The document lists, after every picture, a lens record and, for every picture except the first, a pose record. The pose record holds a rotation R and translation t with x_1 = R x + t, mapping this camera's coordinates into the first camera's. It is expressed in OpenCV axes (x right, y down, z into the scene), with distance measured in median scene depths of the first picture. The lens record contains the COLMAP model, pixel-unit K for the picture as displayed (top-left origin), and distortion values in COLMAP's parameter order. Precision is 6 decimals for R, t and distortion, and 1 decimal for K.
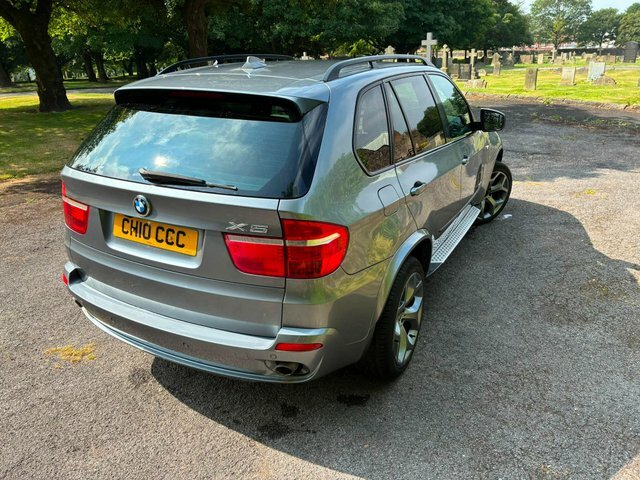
lens RADIAL K [[486.0, 0, 319.2], [0, 486.0, 236.5], [0, 0, 1]] dist [0.049299, -0.062882]
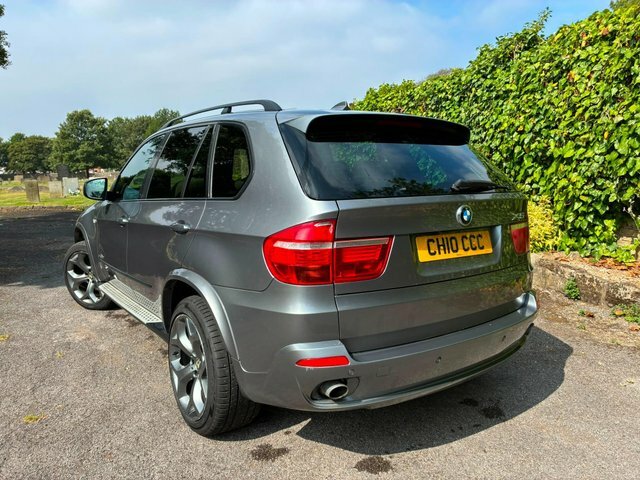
lens RADIAL K [[486.0, 0, 316.6], [0, 486.0, 236.0], [0, 0, 1]] dist [0.049299, -0.062882]
pose [[0.465034, -0.116157, 0.877640, -1.147707], [0.323969, 0.944919, -0.046600, -0.060227], [-0.823886, 0.305998, 0.477050, 0.635611]]
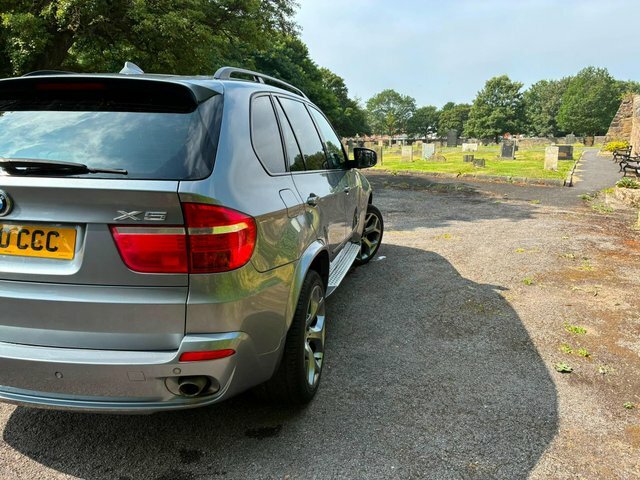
lens RADIAL K [[486.0, 0, 313.7], [0, 486.0, 237.2], [0, 0, 1]] dist [0.049299, -0.062882]
pose [[0.963558, -0.043329, 0.263967, -0.062652], [0.086458, 0.984276, -0.154033, 0.134251], [-0.253143, 0.171242, 0.952153, 0.079699]]
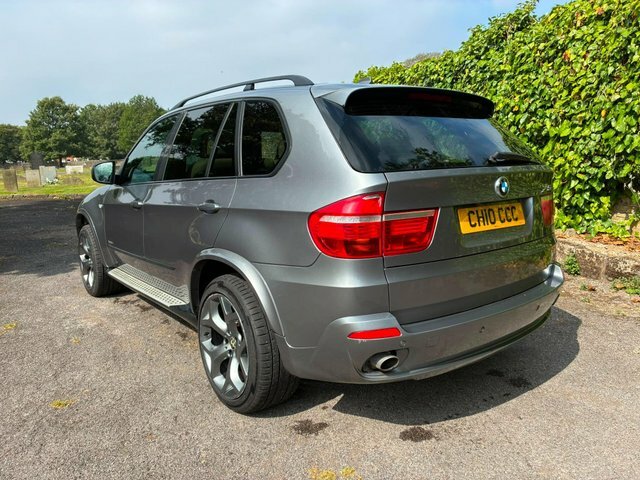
lens RADIAL K [[486.0, 0, 319.7], [0, 486.0, 235.7], [0, 0, 1]] dist [0.049299, -0.062882]
pose [[0.420785, -0.148719, 0.894887, -1.195350], [0.343915, 0.938984, -0.005665, -0.076221], [-0.839442, 0.310148, 0.446257, 0.728734]]
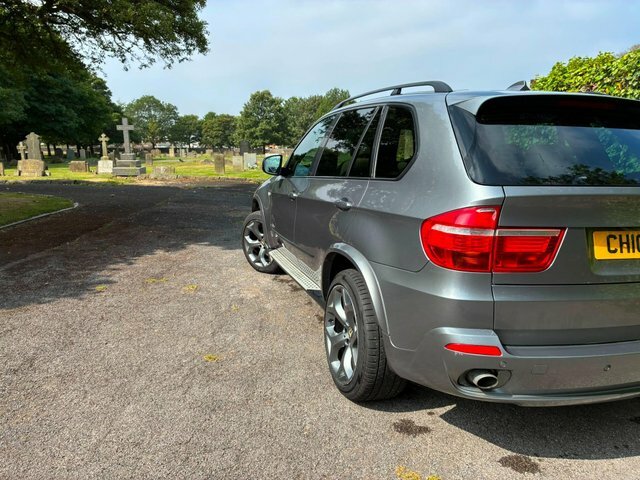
lens RADIAL K [[486.0, 0, 313.4], [0, 486.0, 236.1], [0, 0, 1]] dist [0.049299, -0.062882]
pose [[0.729678, -0.099458, 0.676519, -1.170707], [0.222715, 0.969984, -0.097613, -0.057937], [-0.646505, 0.221897, 0.729927, 0.620975]]
